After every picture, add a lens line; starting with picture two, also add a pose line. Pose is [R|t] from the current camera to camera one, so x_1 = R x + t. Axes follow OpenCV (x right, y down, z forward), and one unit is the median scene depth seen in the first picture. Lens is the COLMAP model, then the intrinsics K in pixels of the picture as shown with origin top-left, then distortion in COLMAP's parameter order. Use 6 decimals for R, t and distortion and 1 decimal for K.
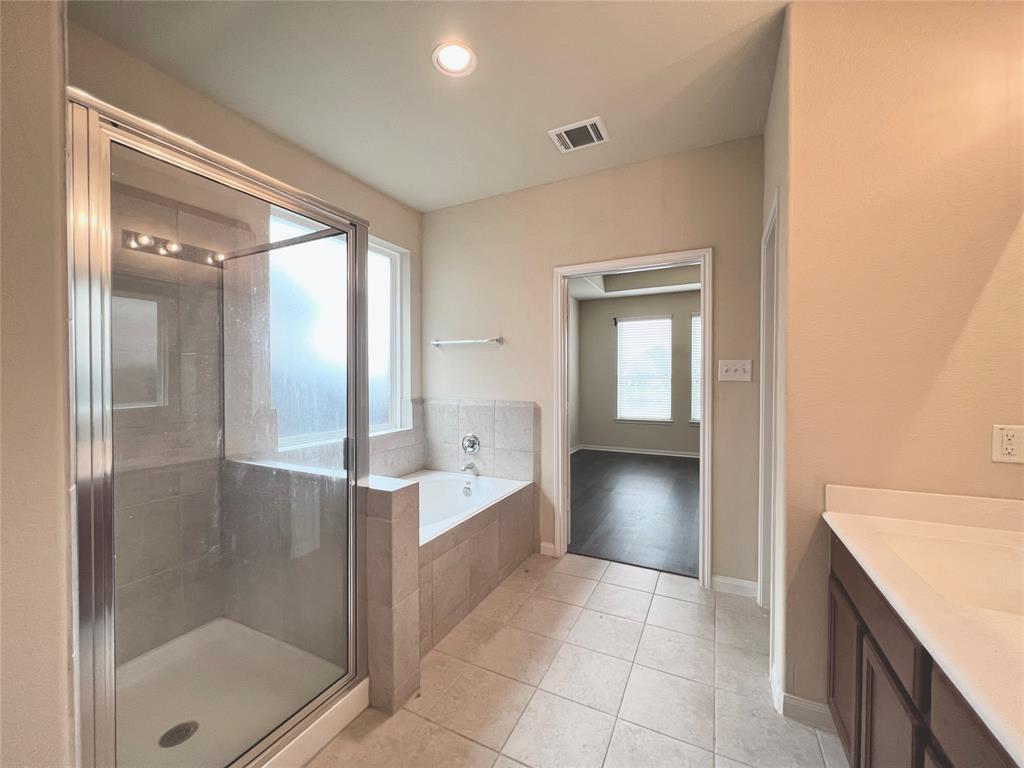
lens RADIAL K [[411.8, 0, 513.5], [0, 411.8, 385.8], [0, 0, 1]] dist [-0.000423, 0.000029]
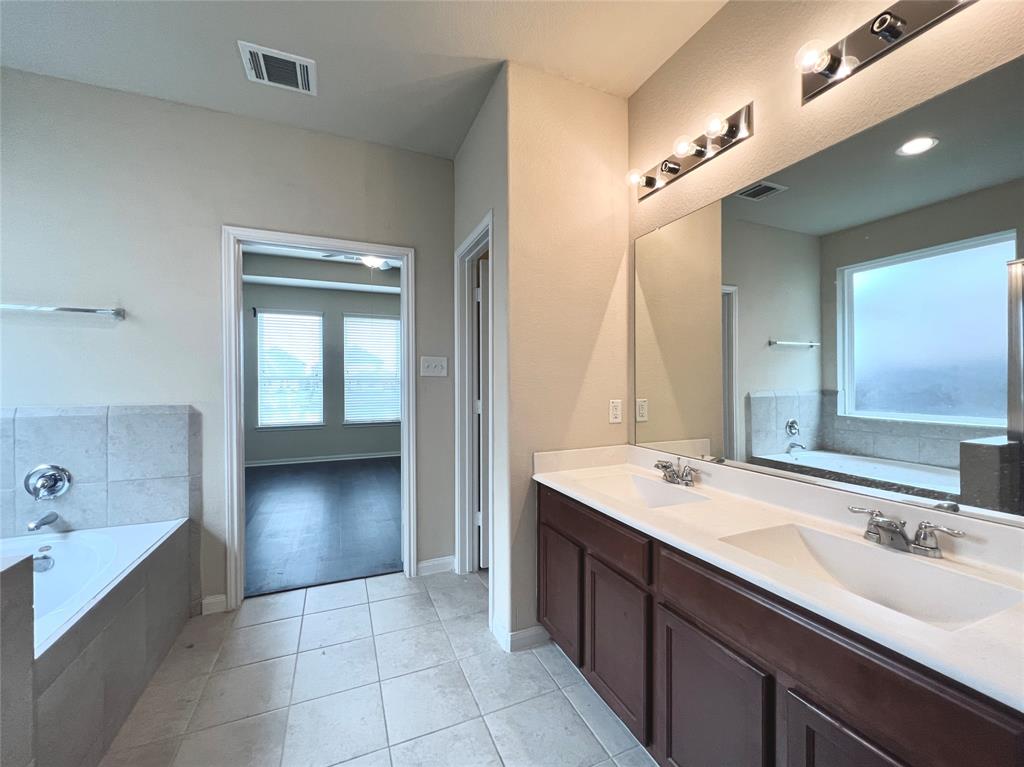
lens RADIAL K [[416.7, 0, 512.3], [0, 416.7, 385.4], [0, 0, 1]] dist [-0.001527, 0.000118]
pose [[0.647408, -0.007061, 0.762111, -0.154416], [0.016795, 0.999846, -0.005004, 0.019804], [-0.761958, 0.016039, 0.647427, 0.121604]]
